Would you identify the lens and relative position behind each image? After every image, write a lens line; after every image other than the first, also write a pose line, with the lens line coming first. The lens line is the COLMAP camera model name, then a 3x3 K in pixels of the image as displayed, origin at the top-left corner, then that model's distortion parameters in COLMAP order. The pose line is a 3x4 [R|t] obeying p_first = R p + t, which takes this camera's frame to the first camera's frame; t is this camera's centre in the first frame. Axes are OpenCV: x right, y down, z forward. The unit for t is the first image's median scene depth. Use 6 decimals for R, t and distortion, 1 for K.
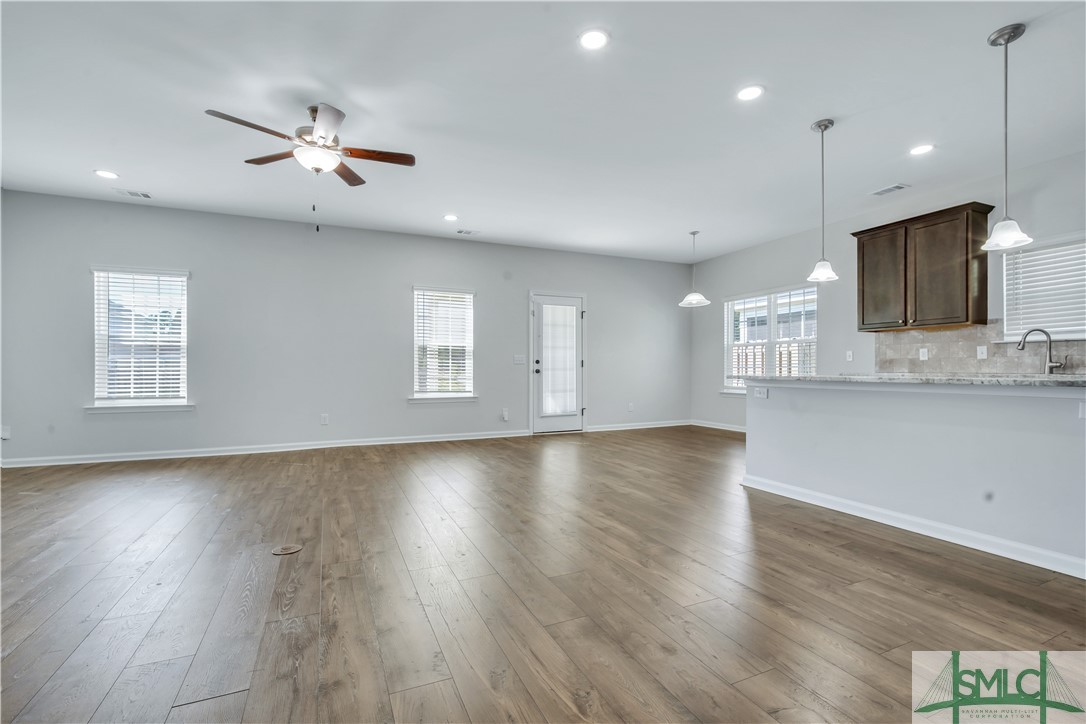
lens RADIAL K [[464.4, 0, 537.3], [0, 464.4, 374.7], [0, 0, 1]] dist [-0.001384, -0.001898]
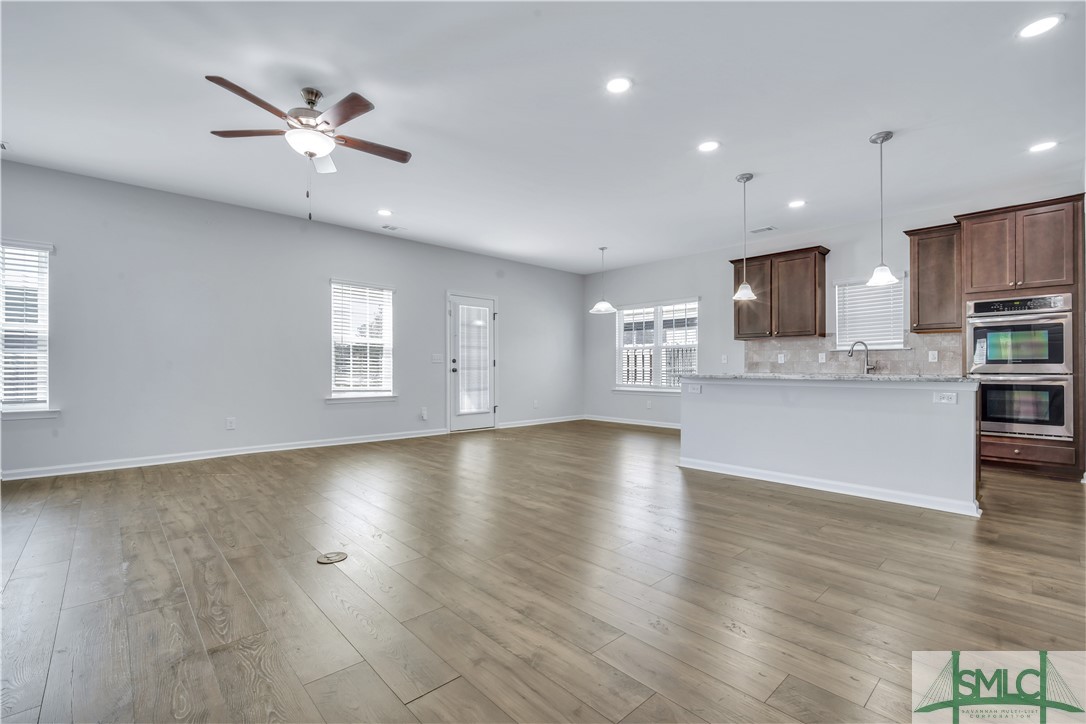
lens RADIAL K [[464.4, 0, 513.6], [0, 464.4, 370.1], [0, 0, 1]] dist [-0.001384, -0.001898]
pose [[0.952742, 0.004147, 0.303752, -0.244824], [-0.001852, 0.999968, -0.007844, 0.000147], [-0.303774, 0.006911, 0.952719, -0.009603]]
